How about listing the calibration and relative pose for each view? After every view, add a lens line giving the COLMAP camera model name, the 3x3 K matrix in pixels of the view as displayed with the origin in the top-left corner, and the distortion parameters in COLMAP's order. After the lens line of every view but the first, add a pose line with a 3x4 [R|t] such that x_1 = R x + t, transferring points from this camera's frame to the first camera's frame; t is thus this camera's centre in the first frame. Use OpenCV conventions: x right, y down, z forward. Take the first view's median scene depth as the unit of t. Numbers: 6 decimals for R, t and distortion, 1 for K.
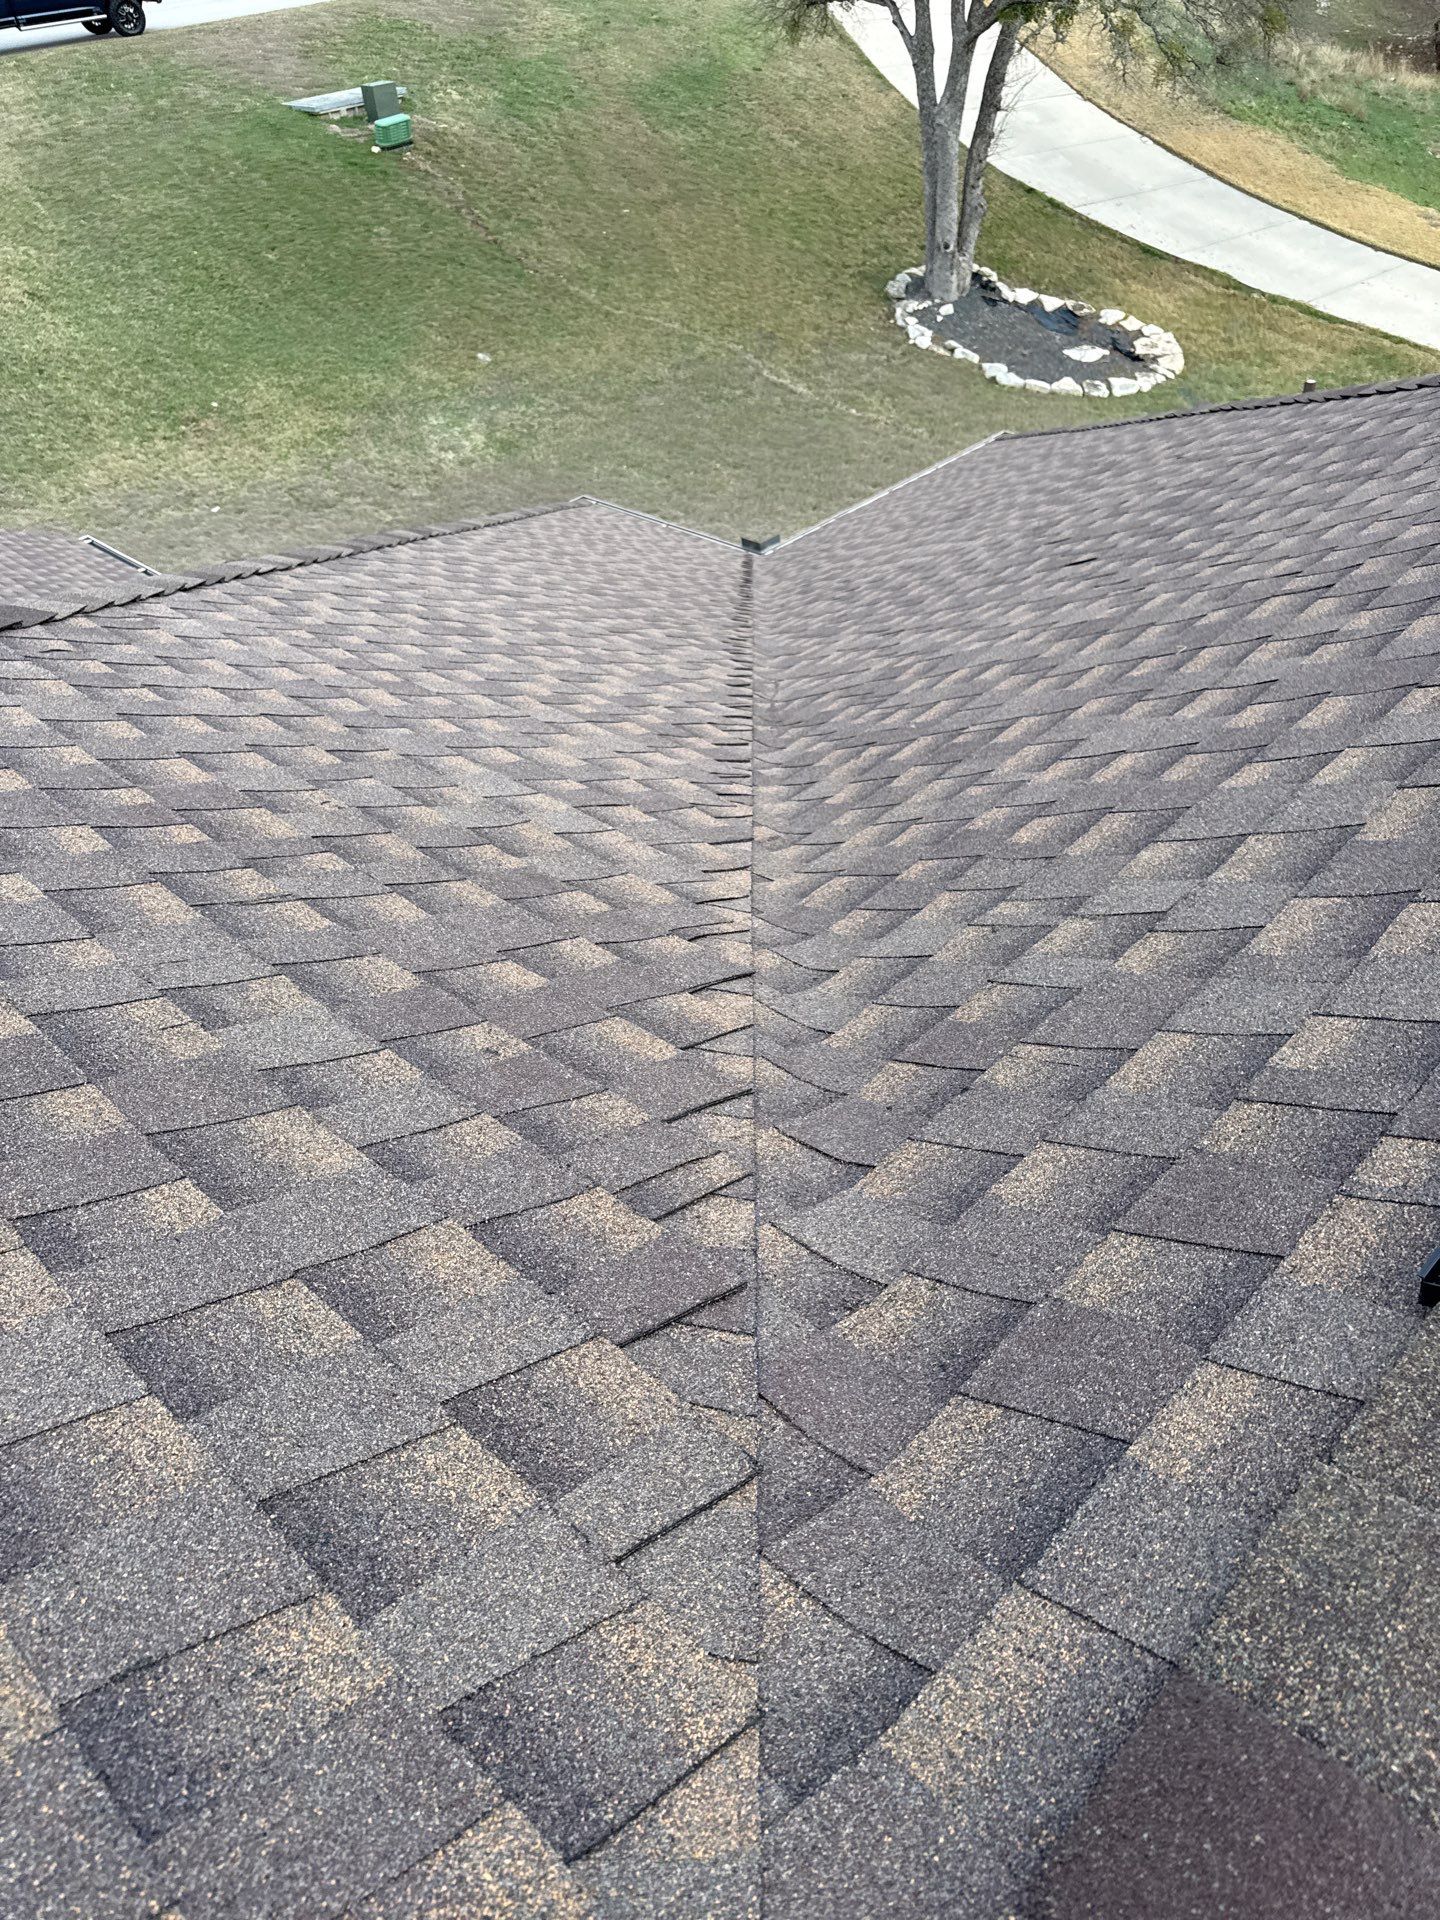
lens RADIAL K [[1493.0, 0, 725.6], [0, 1493.0, 960.4], [0, 0, 1]] dist [0.000420, 0.000511]
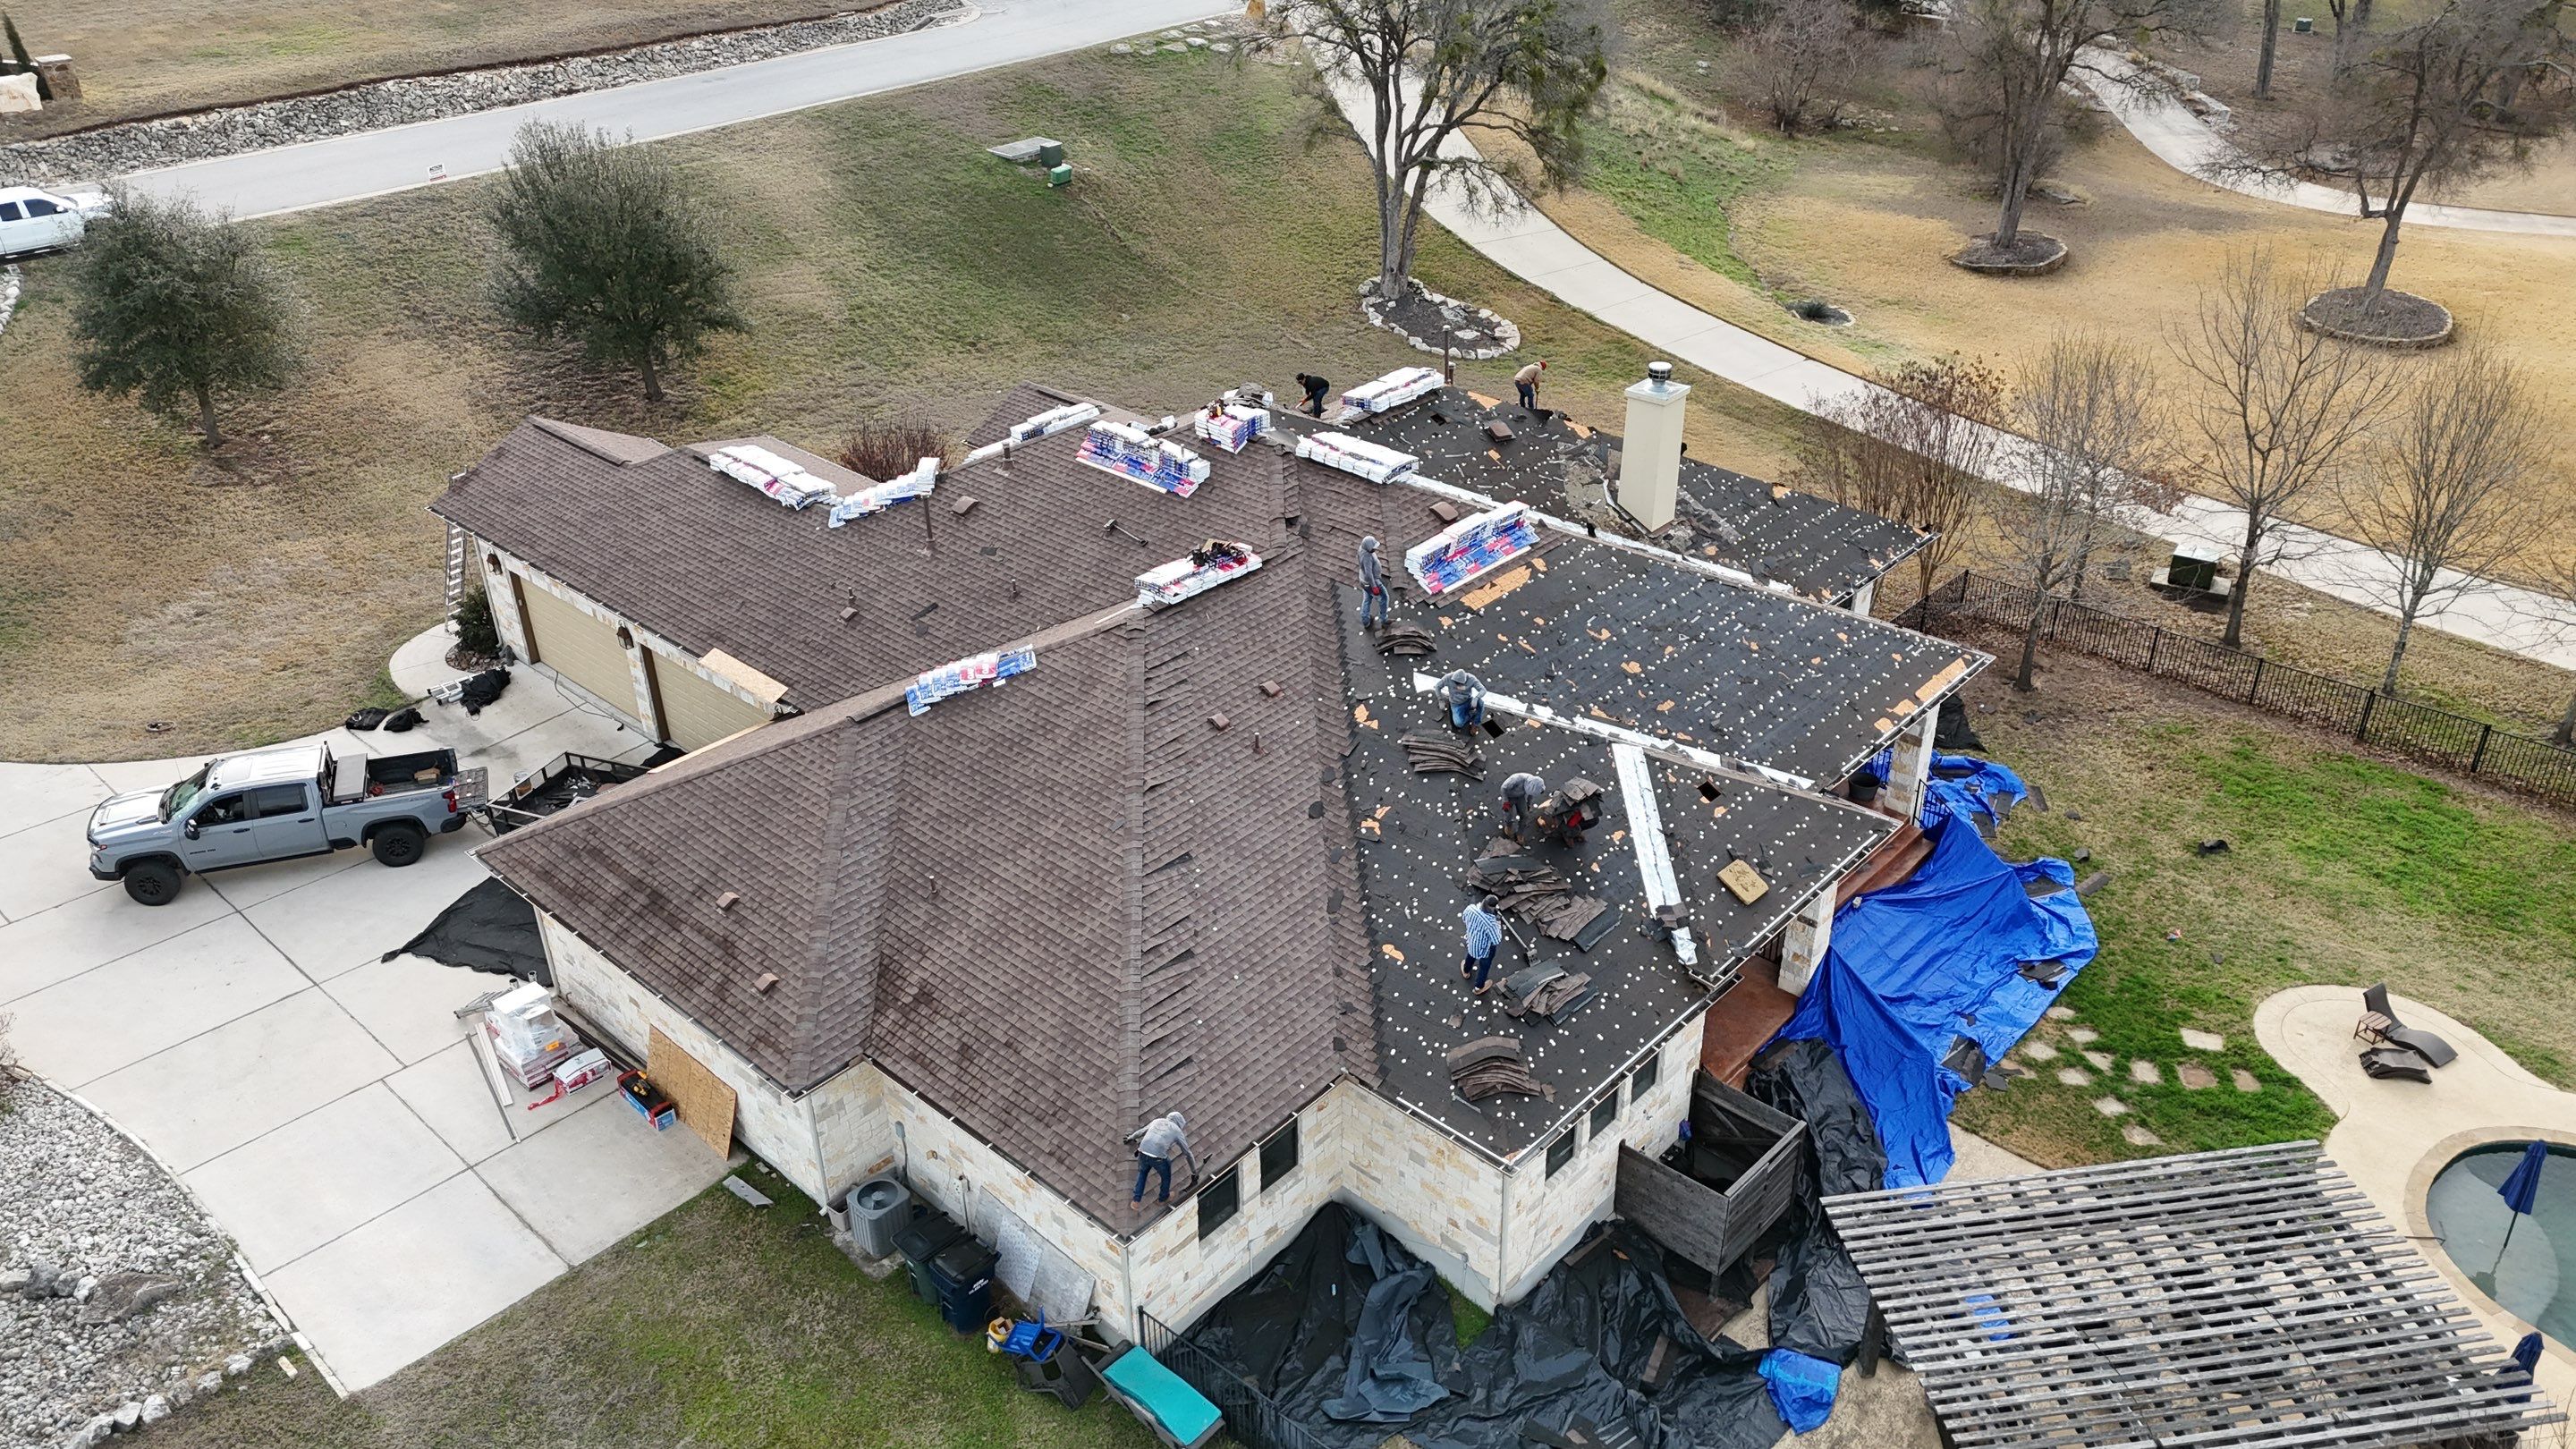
lens RADIAL K [[1910.2, 0, 1284.3], [0, 1910.2, 722.7], [0, 0, 1]] dist [-0.001193, -0.000056]
pose [[0.996999, 0.043316, 0.064157, -0.098173], [-0.033806, 0.989214, -0.142524, 0.367948], [-0.069639, 0.139927, 0.987710, -1.120168]]
